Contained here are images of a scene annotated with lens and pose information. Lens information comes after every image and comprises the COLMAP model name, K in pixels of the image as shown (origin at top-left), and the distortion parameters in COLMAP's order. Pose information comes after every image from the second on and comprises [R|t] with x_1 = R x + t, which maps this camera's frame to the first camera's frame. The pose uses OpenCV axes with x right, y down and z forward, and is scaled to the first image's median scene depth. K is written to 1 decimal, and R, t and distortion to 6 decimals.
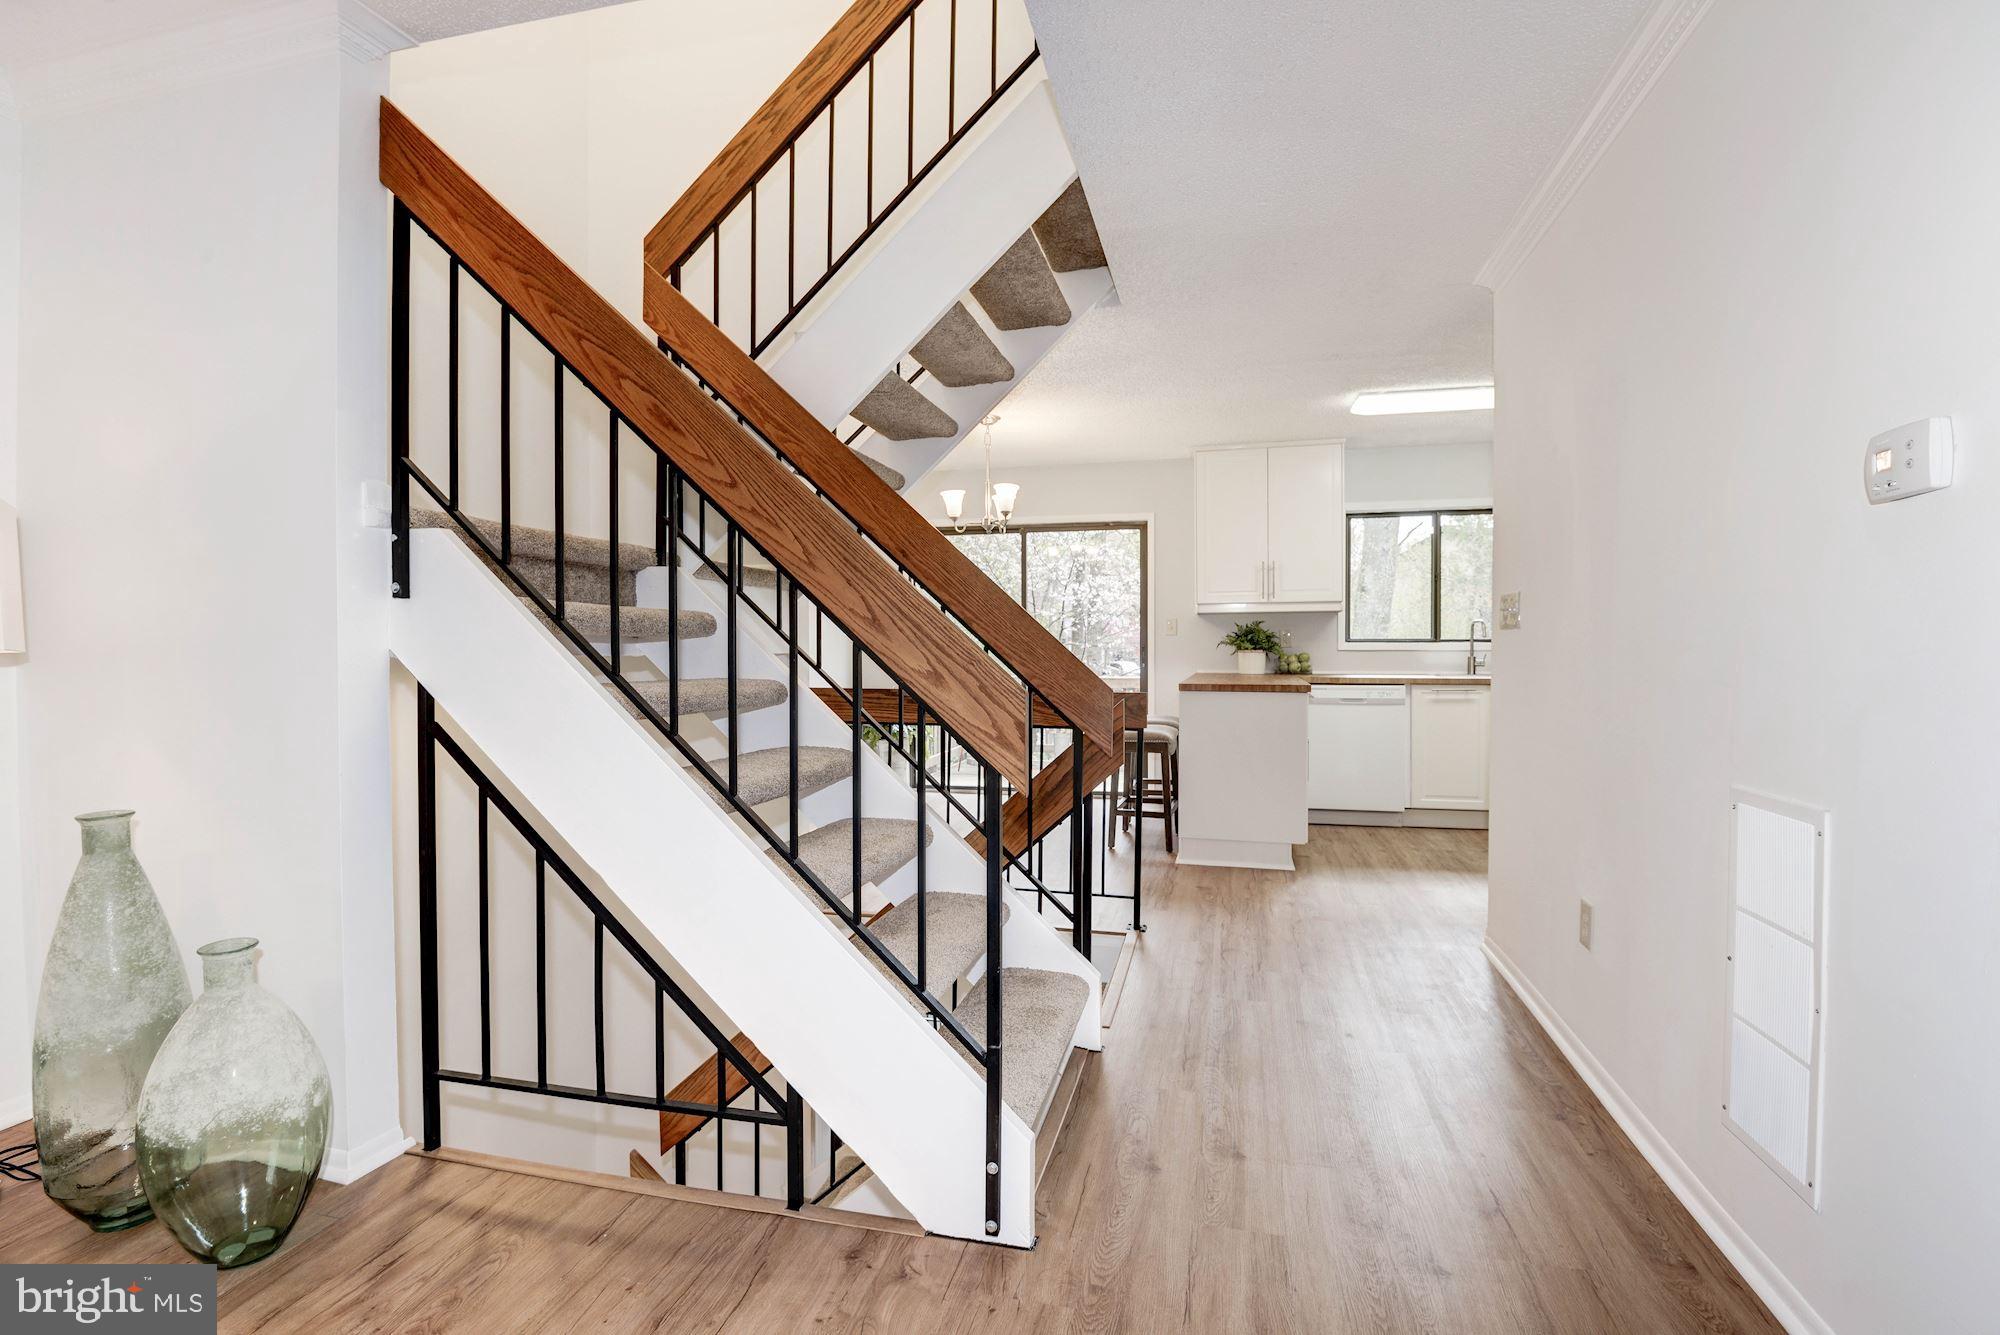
lens RADIAL K [[937.9, 0, 1002.1], [0, 937.9, 654.2], [0, 0, 1]] dist [-0.021245, -0.000118]
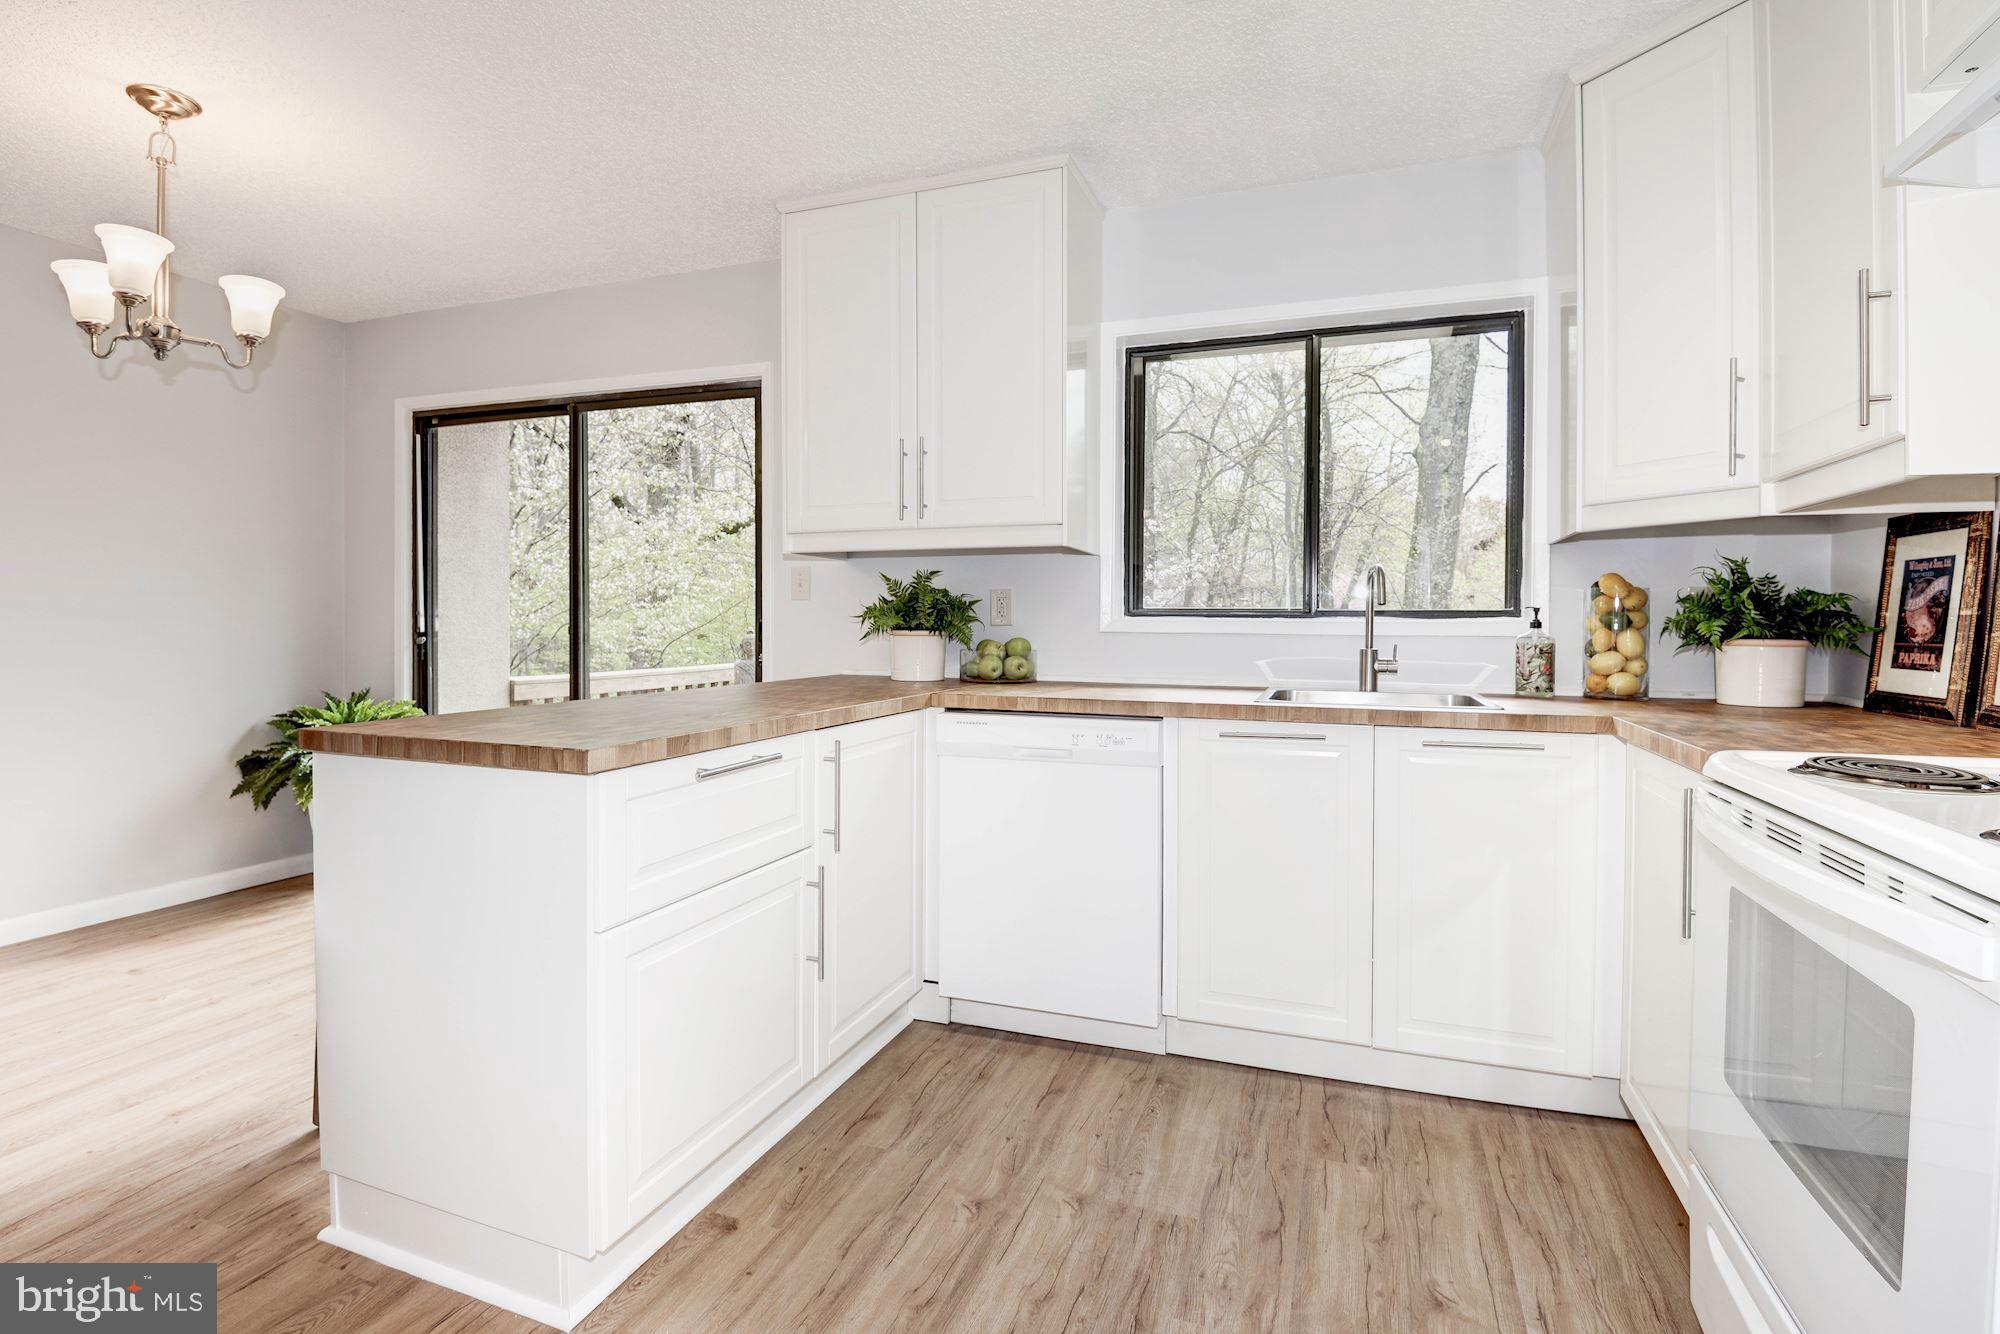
lens RADIAL K [[939.9, 0, 996.6], [0, 939.9, 630.0], [0, 0, 1]] dist [0.019373, -0.036159]
pose [[0.994322, 0.007765, -0.106131, 0.378923], [-0.007411, 0.999966, 0.003727, -0.007317], [0.106156, -0.002919, 0.994345, 0.550327]]
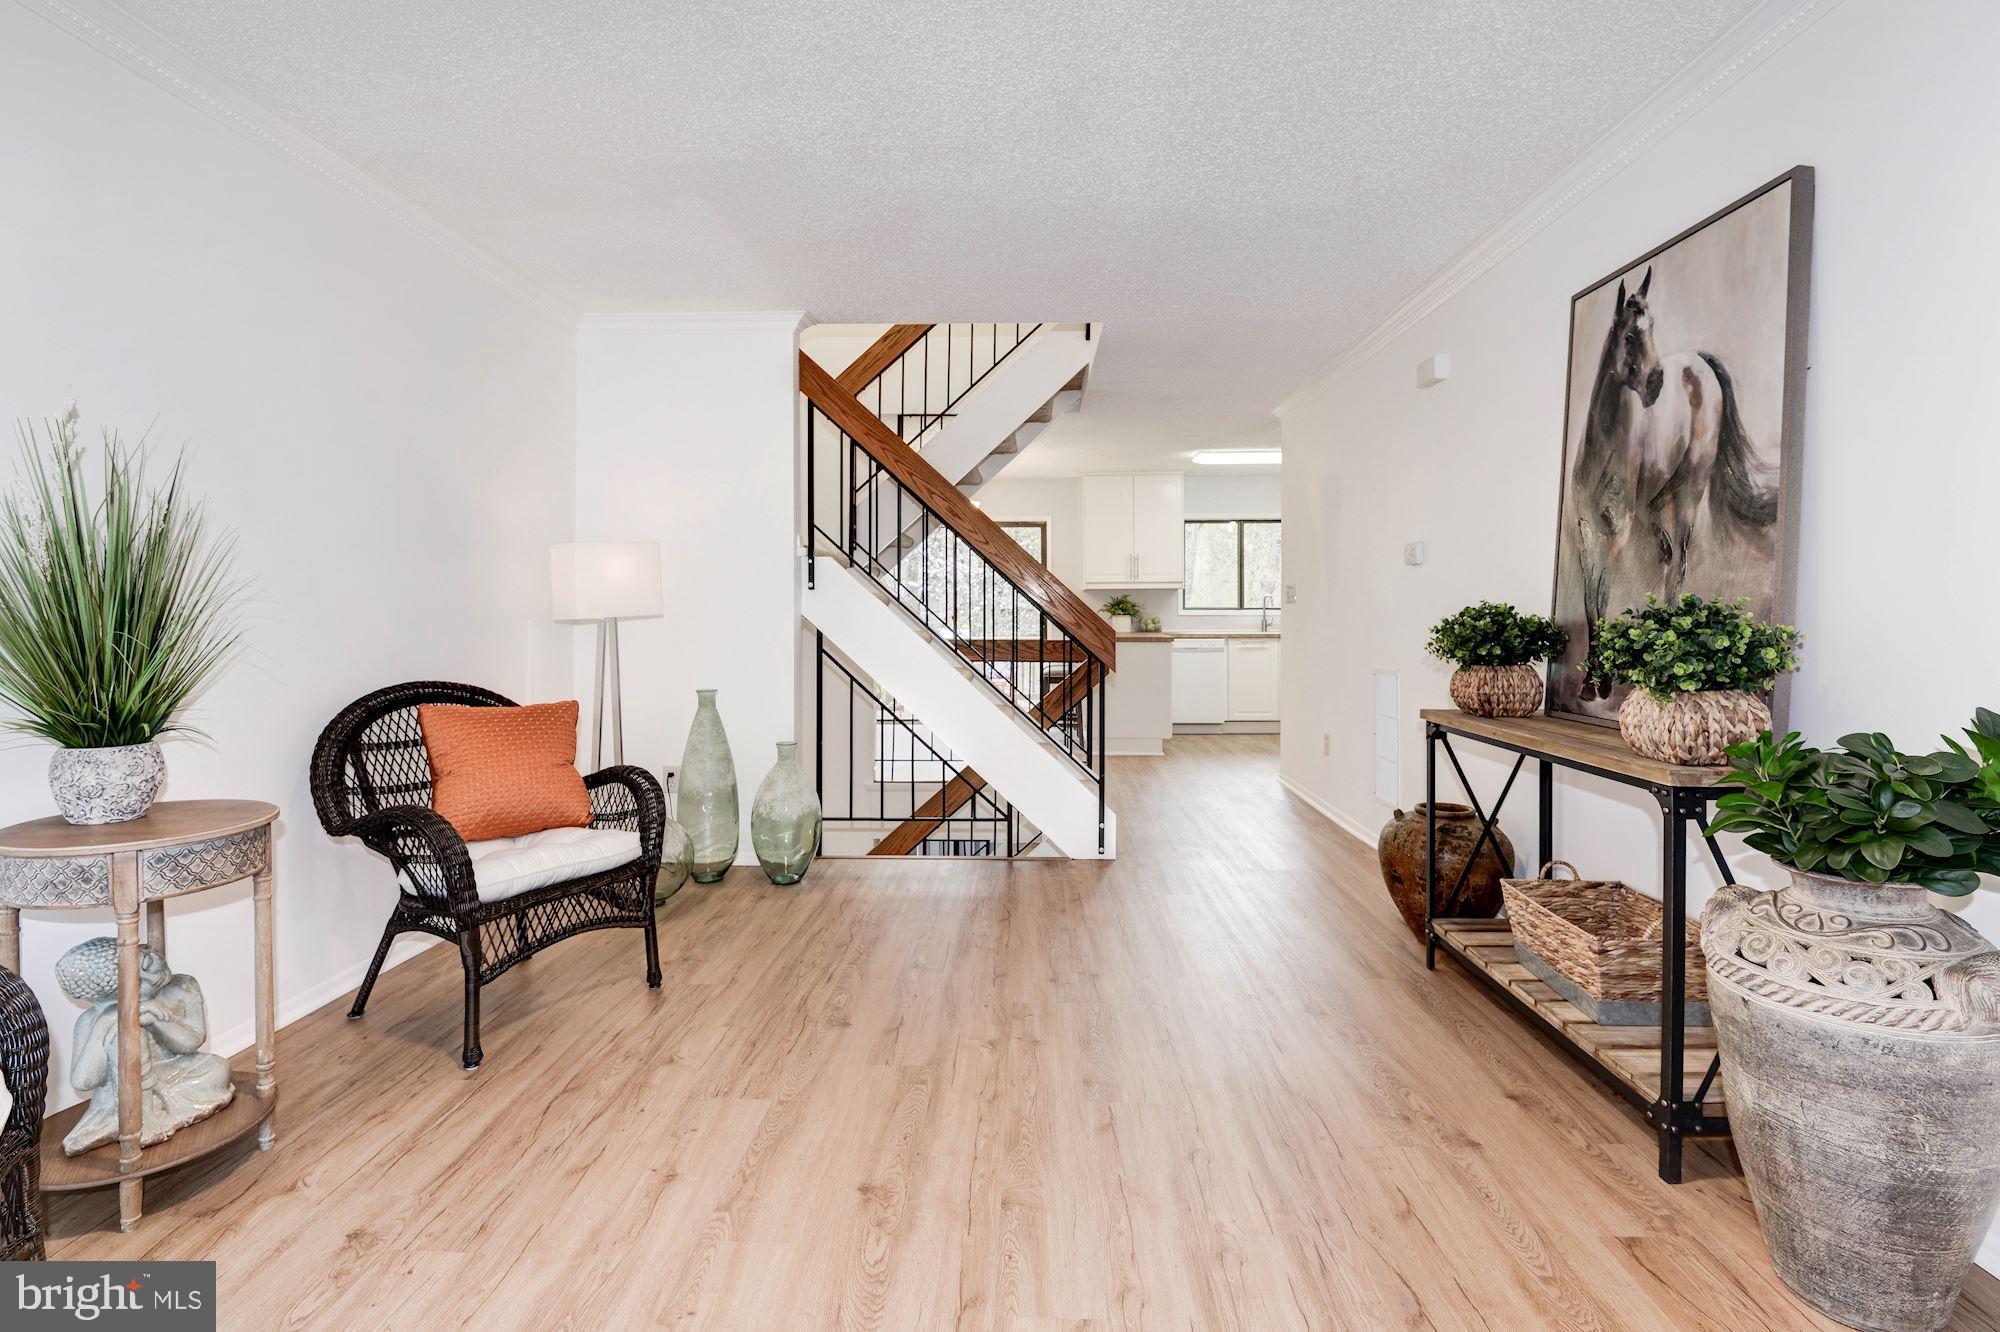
lens RADIAL K [[878.3, 0, 1020.0], [0, 878.3, 598.0], [0, 0, 1]] dist [-0.014881, 0.000150]
pose [[0.979014, 0.004168, 0.203749, -0.165450], [0.000871, 0.999696, -0.024635, 0.002655], [-0.203790, 0.024296, 0.978713, -0.293056]]
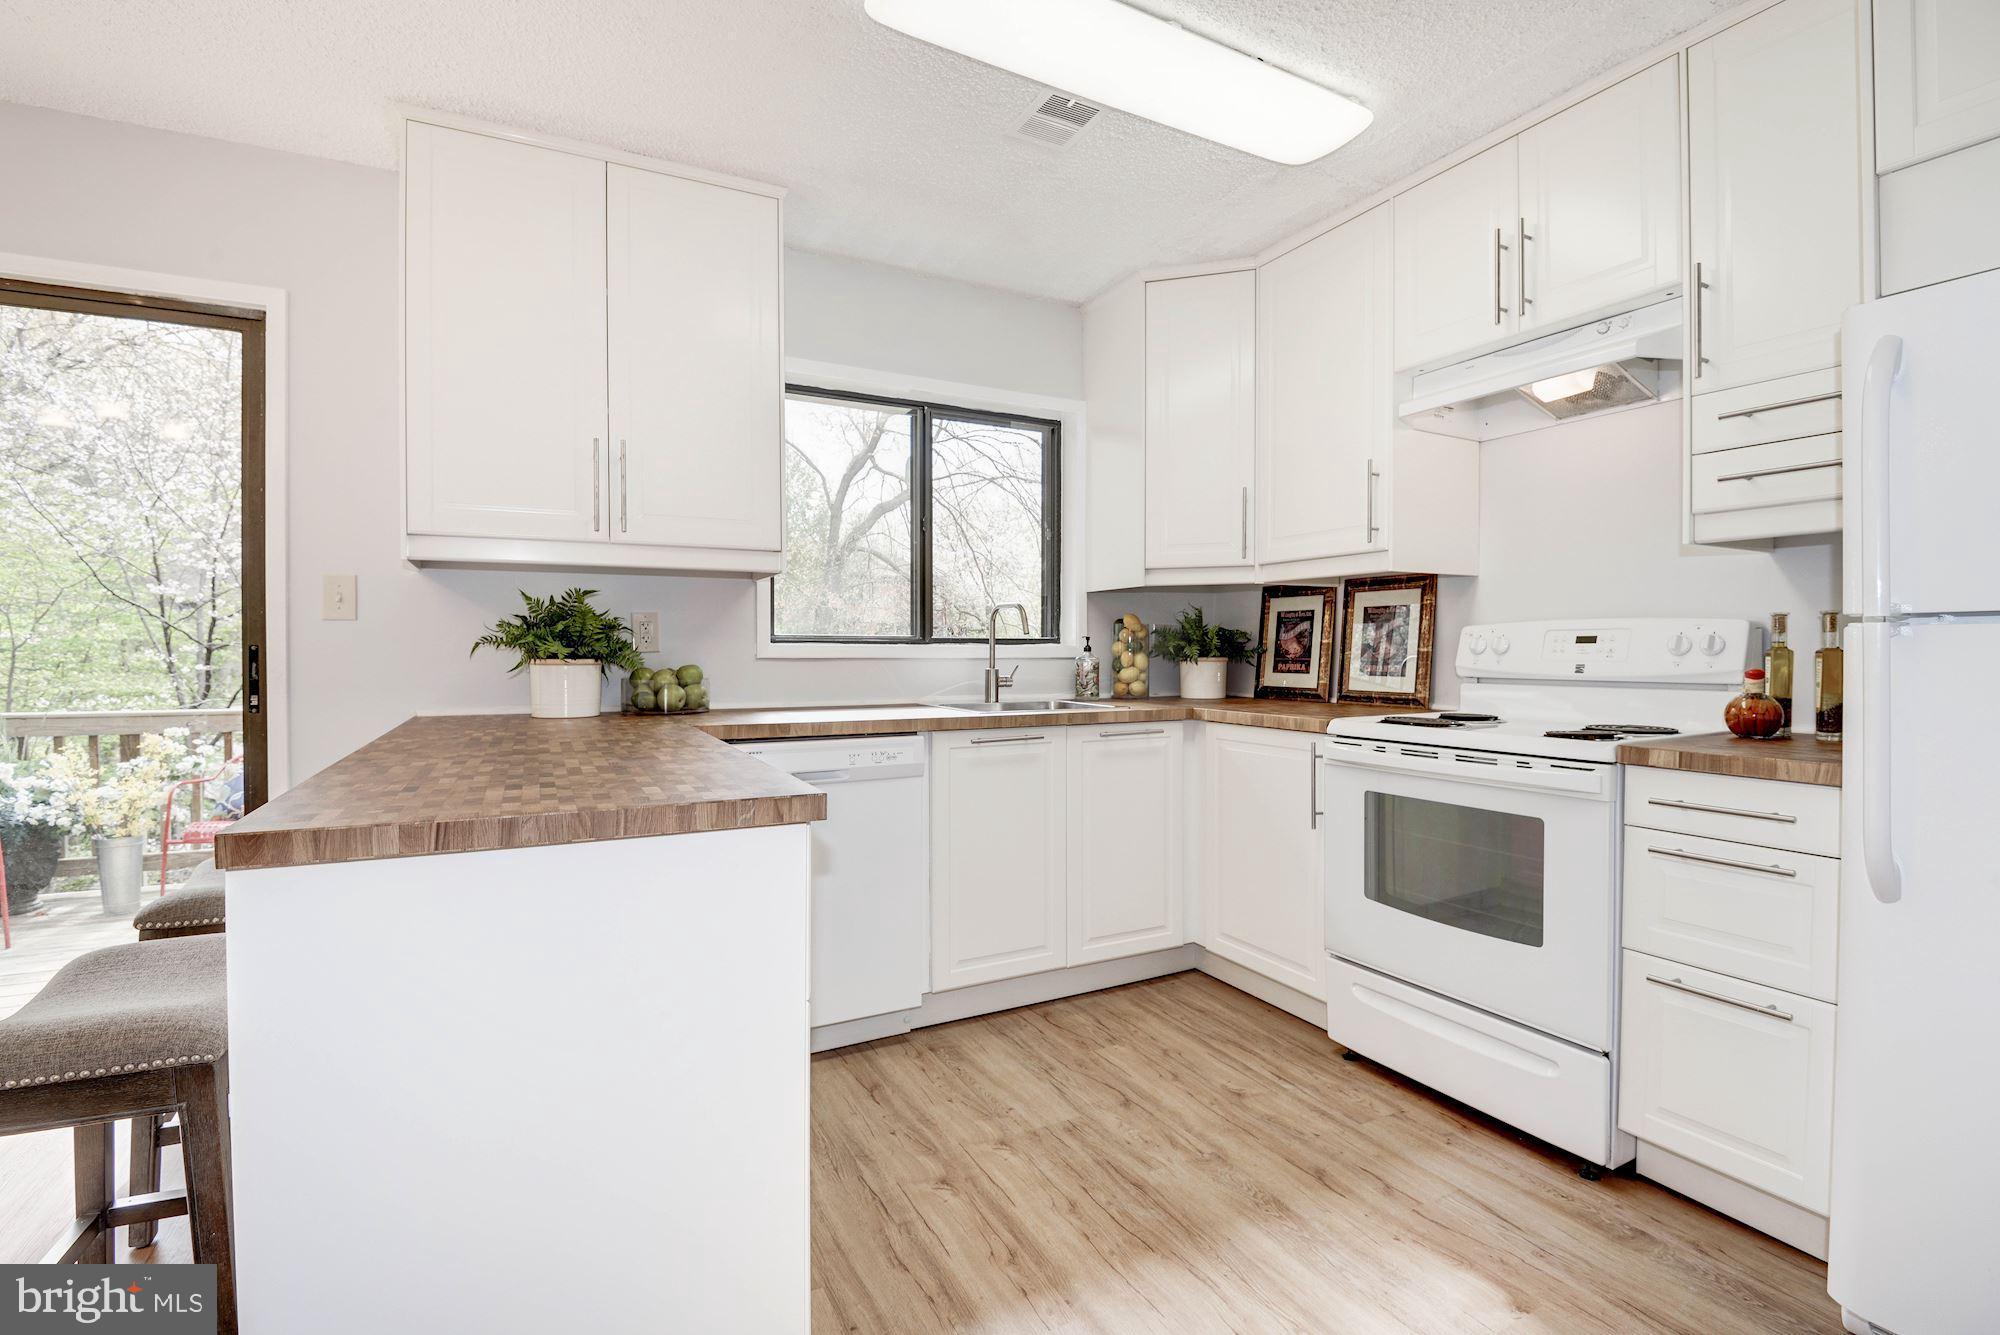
lens RADIAL K [[937.9, 0, 1002.1], [0, 937.9, 654.2], [0, 0, 1]] dist [-0.021245, -0.000118]
pose [[0.742130, -0.000837, 0.670256, 0.140464], [0.001209, 0.999999, -0.000091, -0.006568], [-0.670255, 0.000878, 0.742130, 0.593860]]
